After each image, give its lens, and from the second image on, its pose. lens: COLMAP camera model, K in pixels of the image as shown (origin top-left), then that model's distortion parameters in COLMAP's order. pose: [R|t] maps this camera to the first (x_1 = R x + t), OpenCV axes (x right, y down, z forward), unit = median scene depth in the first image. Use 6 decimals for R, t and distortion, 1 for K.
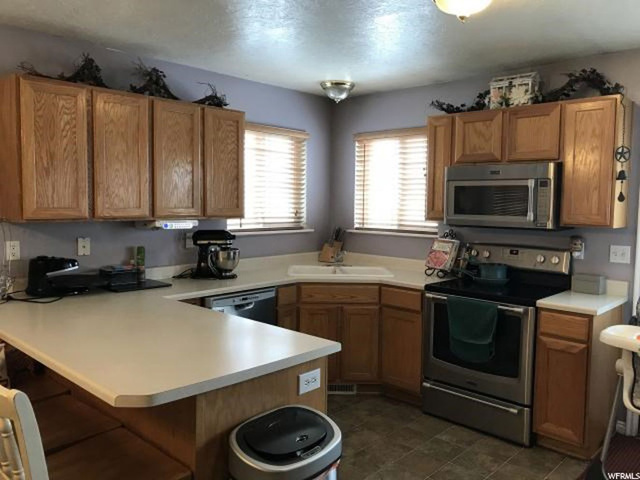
lens RADIAL K [[526.7, 0, 319.5], [0, 526.7, 239.3], [0, 0, 1]] dist [0.009398, 0.010552]
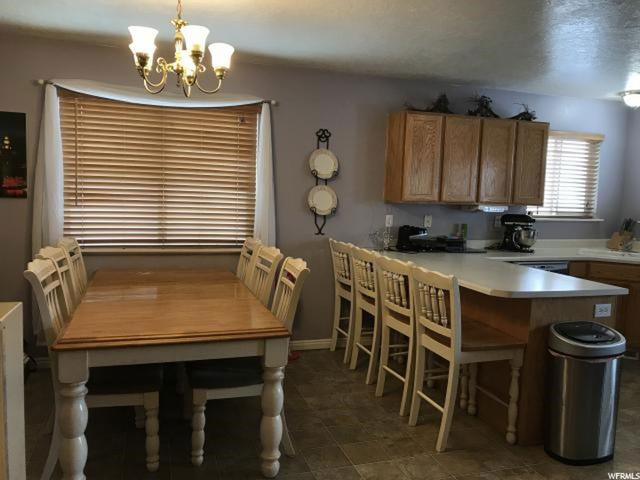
lens RADIAL K [[526.7, 0, 318.6], [0, 526.7, 235.1], [0, 0, 1]] dist [0.009398, 0.010552]
pose [[0.881319, 0.055552, -0.469245, -0.021824], [-0.054765, 0.998381, 0.015335, 0.044362], [0.469338, 0.012183, 0.882935, -0.422071]]
